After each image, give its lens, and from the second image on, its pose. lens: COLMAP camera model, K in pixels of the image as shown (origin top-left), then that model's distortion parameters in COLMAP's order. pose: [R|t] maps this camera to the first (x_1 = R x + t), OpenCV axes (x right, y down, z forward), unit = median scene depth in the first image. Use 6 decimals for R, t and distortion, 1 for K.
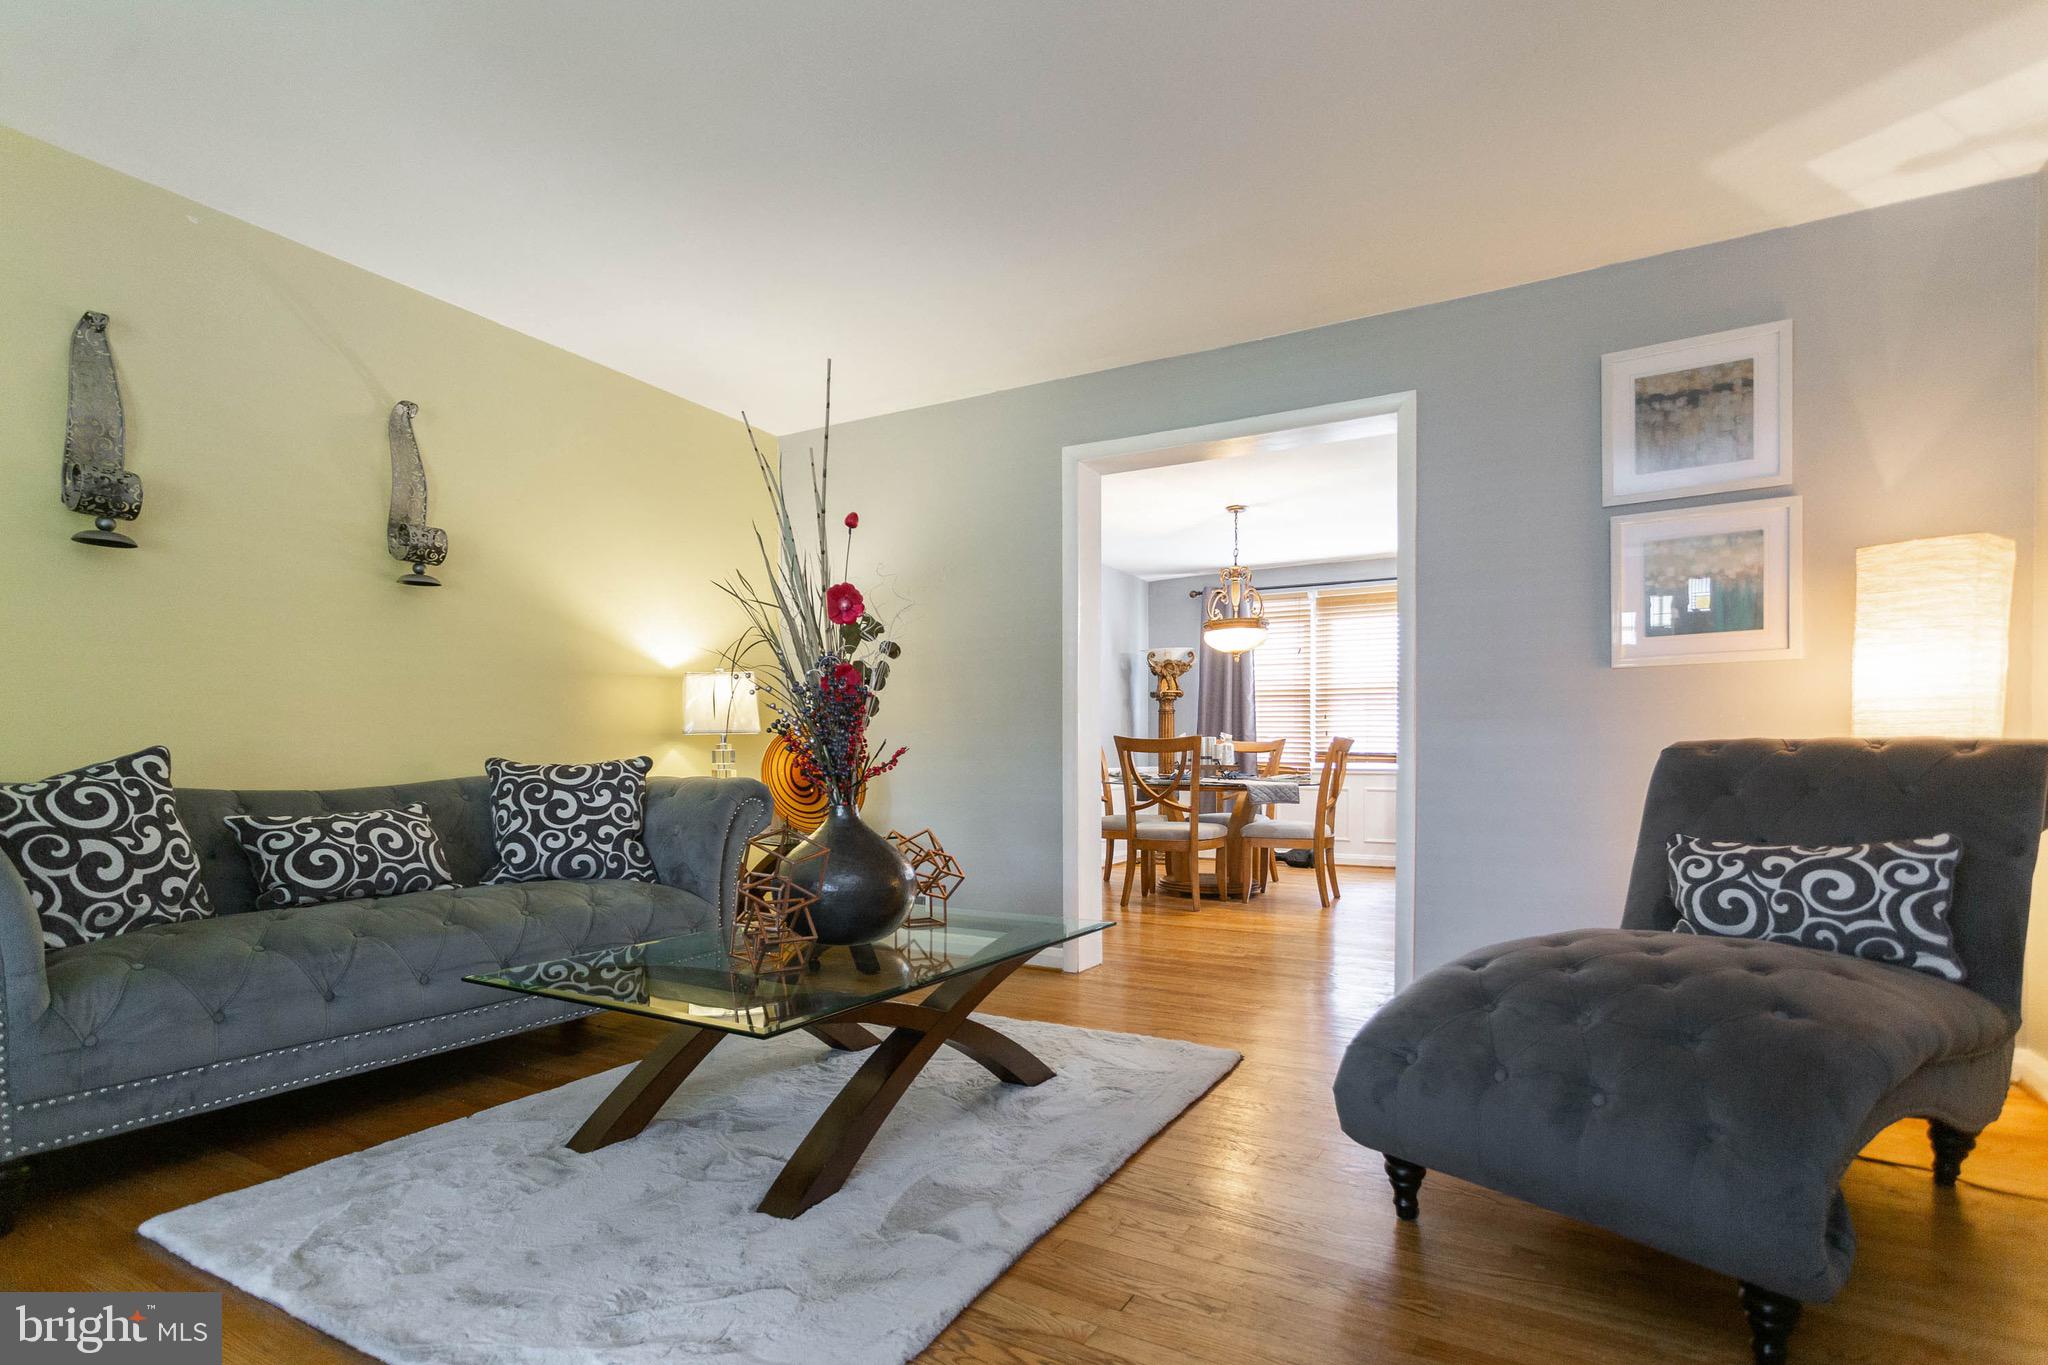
lens RADIAL K [[1007.0, 0, 1012.9], [0, 1007.0, 702.2], [0, 0, 1]] dist [0.000558, 0.008485]
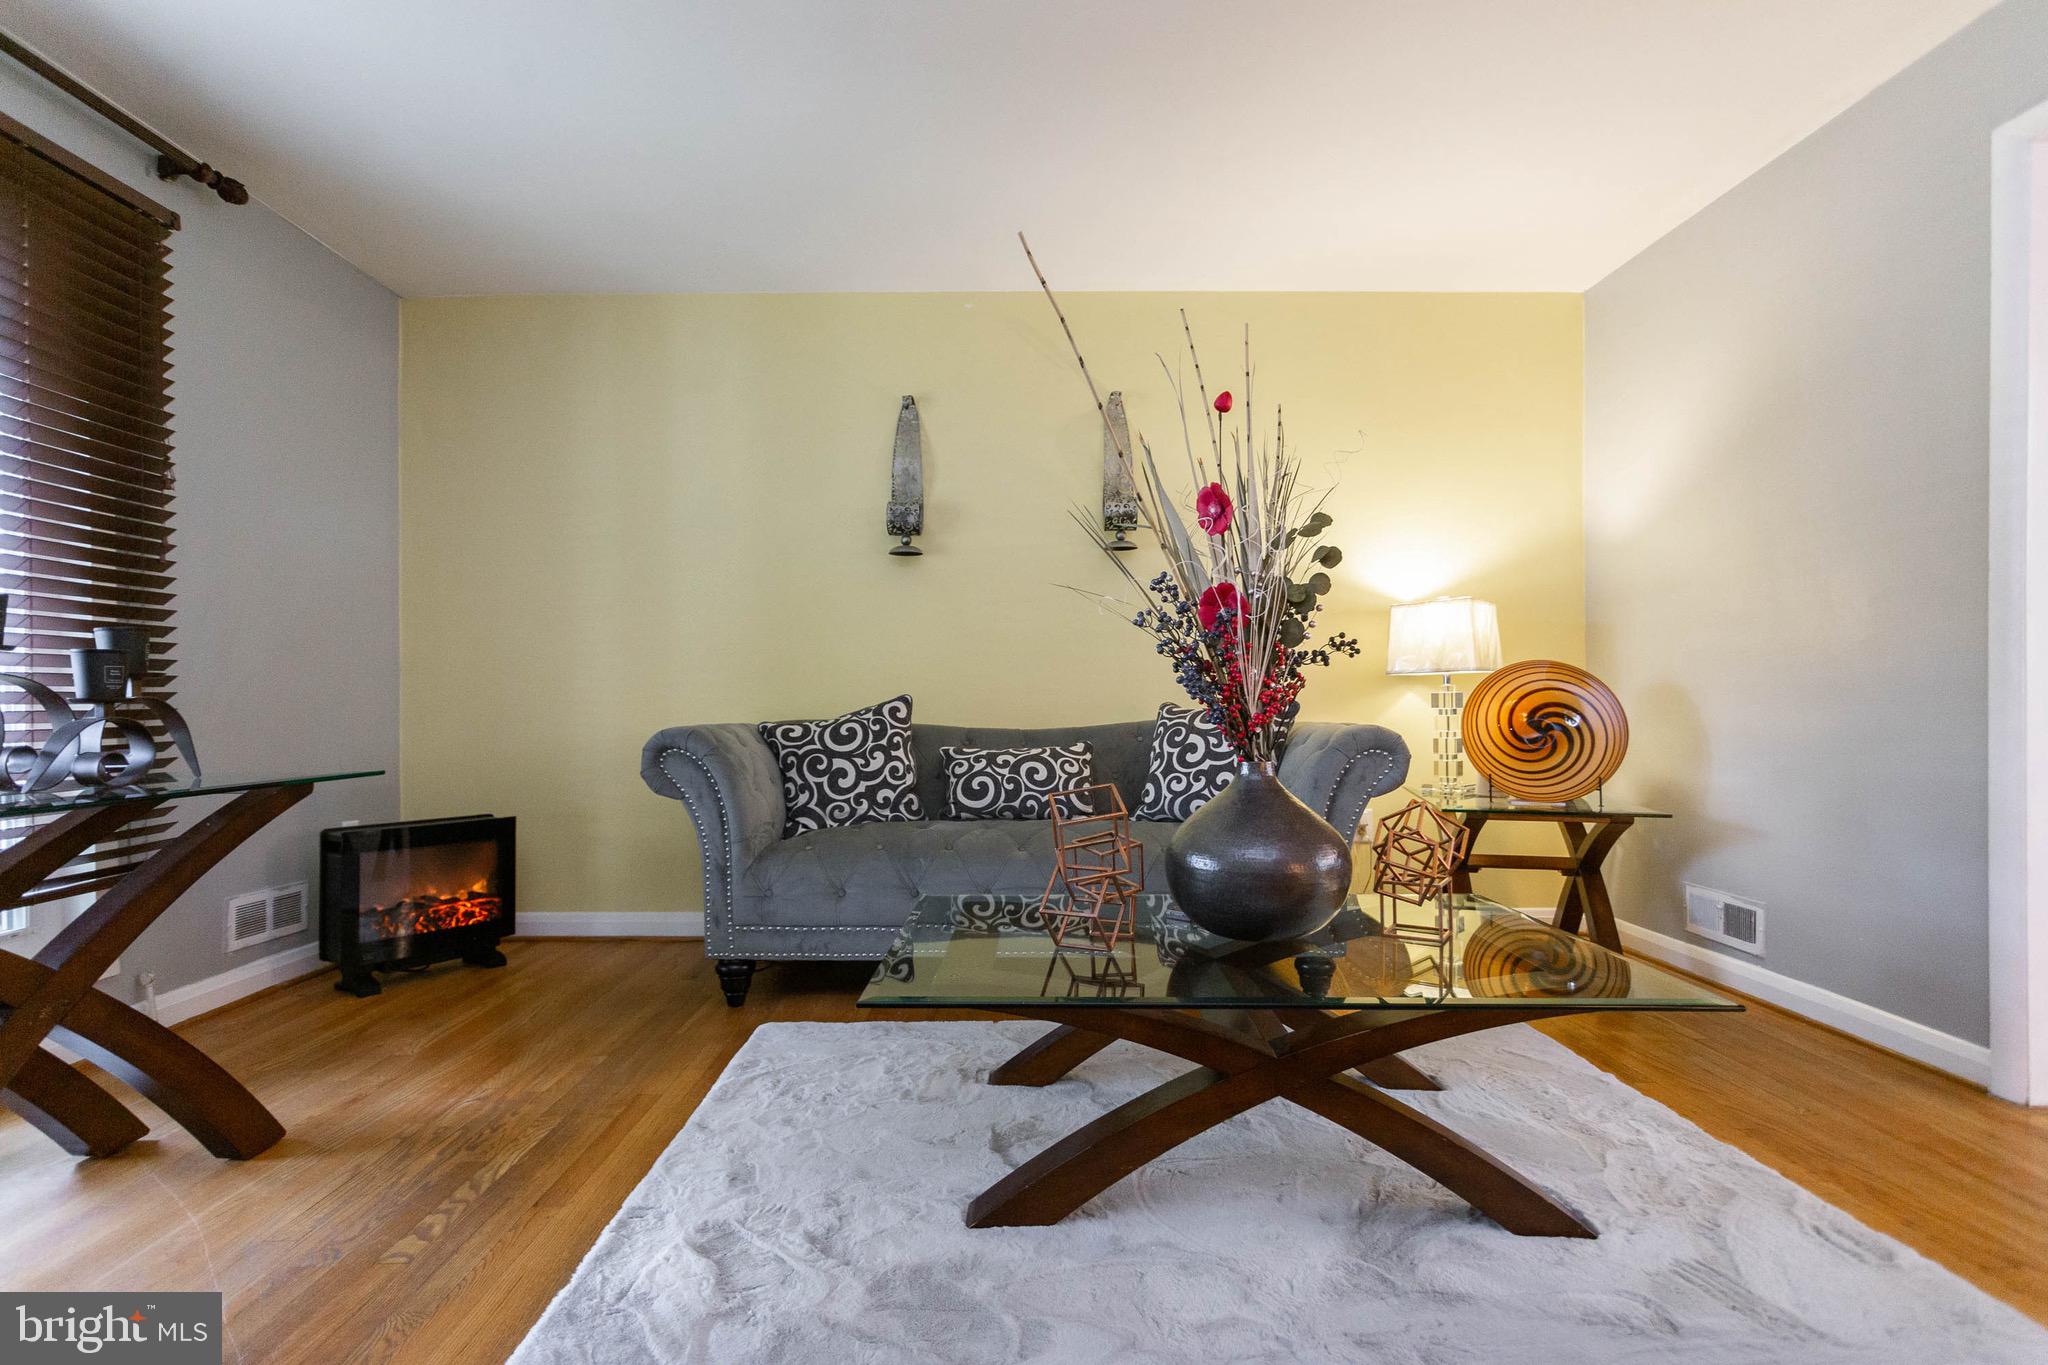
lens RADIAL K [[980.3, 0, 1012.8], [0, 980.3, 671.6], [0, 0, 1]] dist [0.003675, 0.001421]
pose [[0.502649, -0.030243, -0.863962, 0.401140], [0.050785, 0.998695, -0.005413, 0.026550], [0.862998, -0.041156, 0.503528, 0.454236]]
